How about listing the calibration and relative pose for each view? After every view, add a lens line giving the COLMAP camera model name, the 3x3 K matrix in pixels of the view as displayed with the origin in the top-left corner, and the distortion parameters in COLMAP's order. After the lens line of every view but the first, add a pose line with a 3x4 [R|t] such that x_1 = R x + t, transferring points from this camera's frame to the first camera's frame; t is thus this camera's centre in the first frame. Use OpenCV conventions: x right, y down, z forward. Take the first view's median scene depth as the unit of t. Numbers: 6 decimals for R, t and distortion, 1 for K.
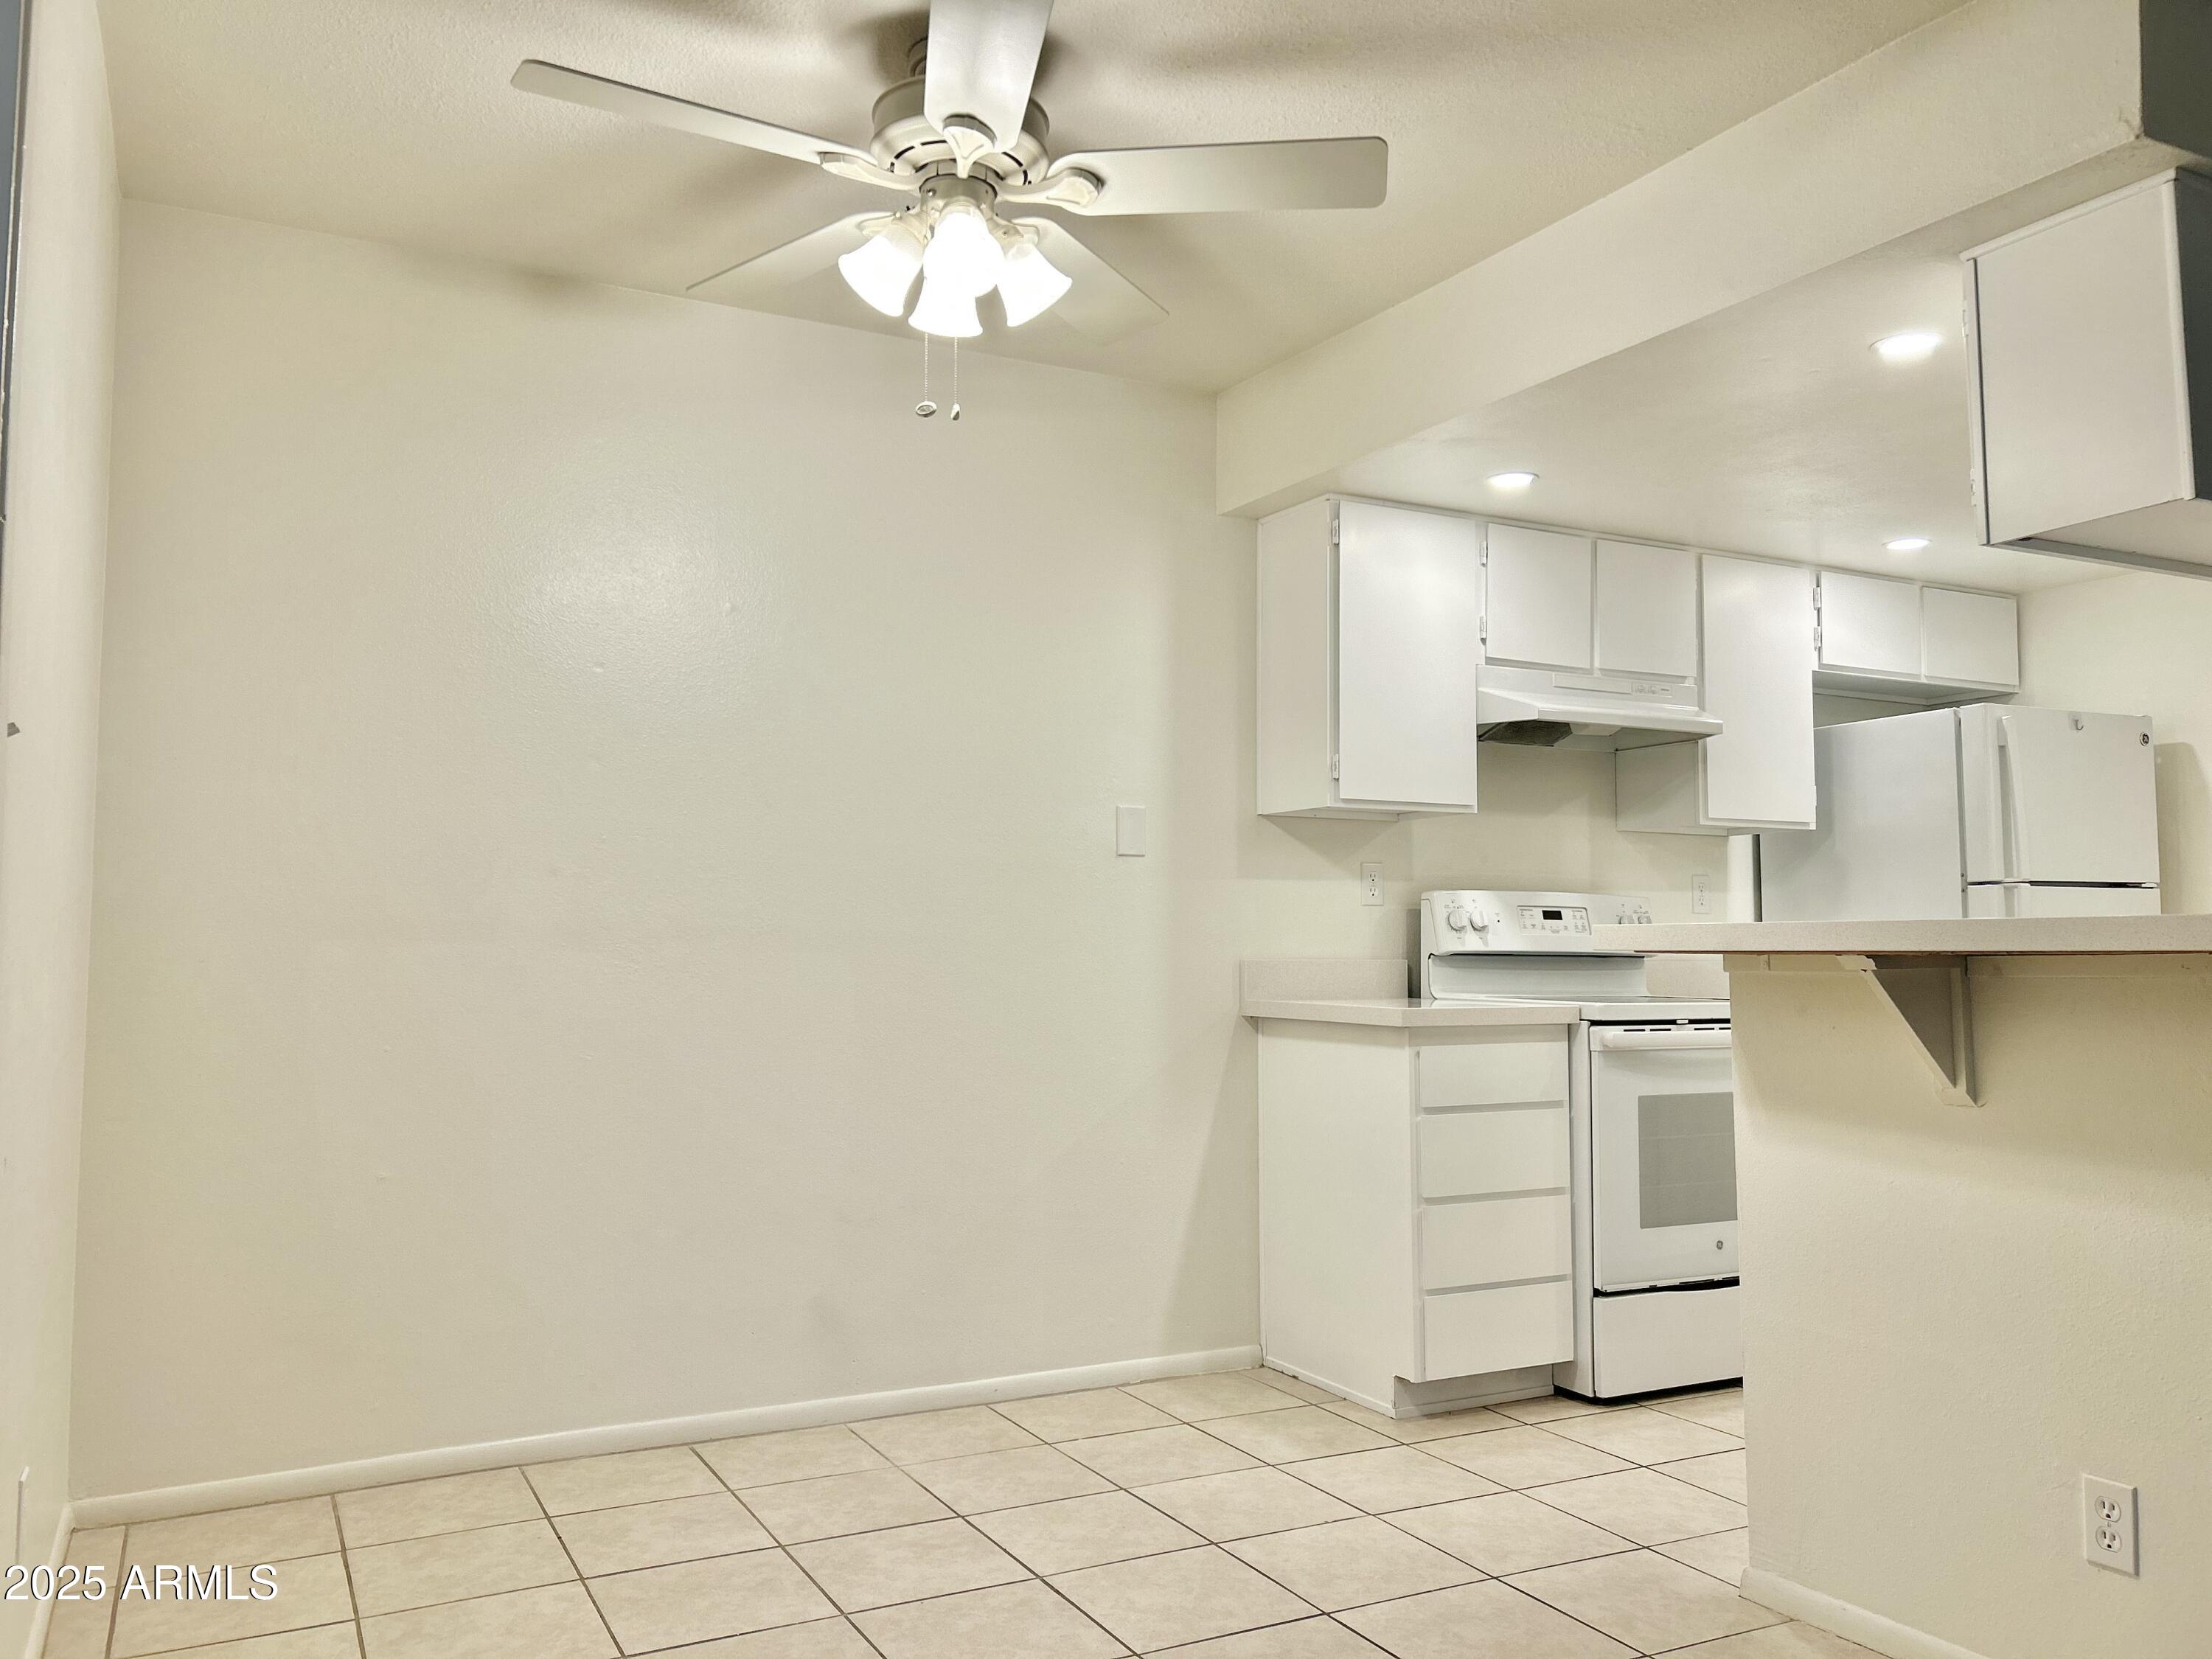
lens RADIAL K [[1658.1, 0, 1103.9], [0, 1658.1, 833.3], [0, 0, 1]] dist [0.067513, -0.000615]
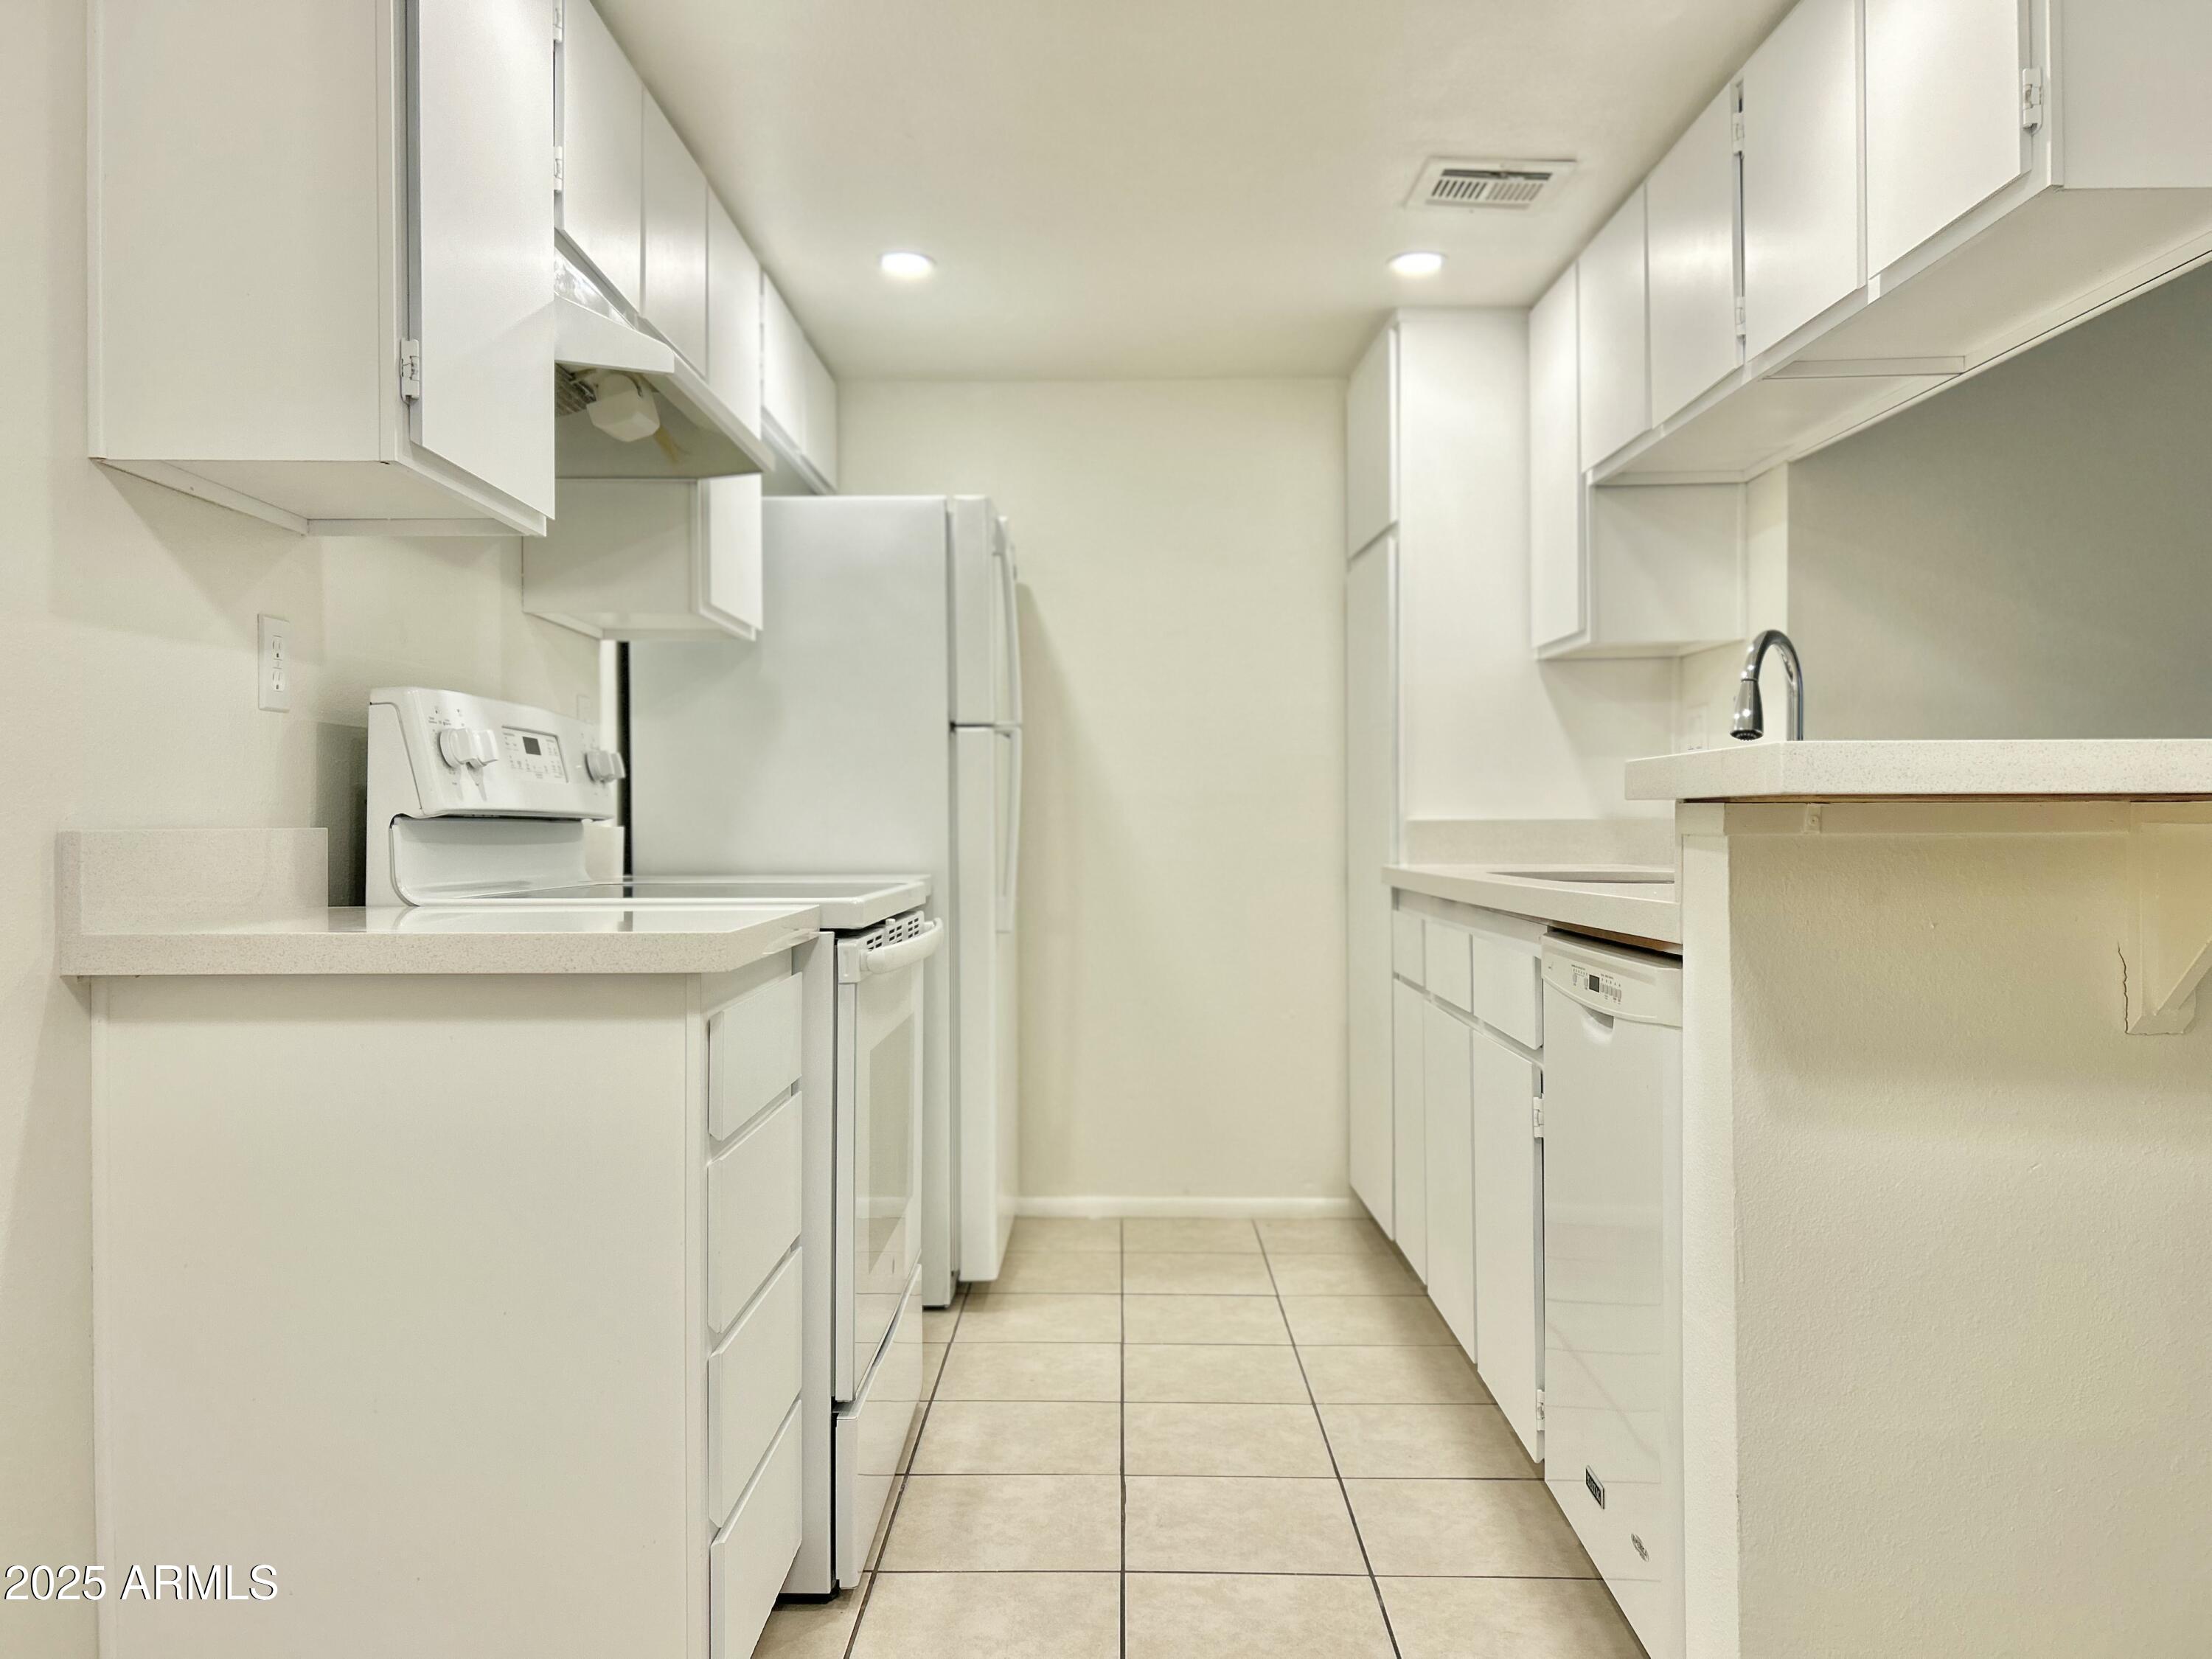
lens RADIAL K [[1658.1, 0, 1114.0], [0, 1658.1, 815.4], [0, 0, 1]] dist [0.067513, -0.000615]
pose [[0.451794, 0.002048, 0.892120, -0.149697], [-0.060870, 0.997738, 0.028536, 0.046229], [-0.890043, -0.067196, 0.450897, 0.595398]]
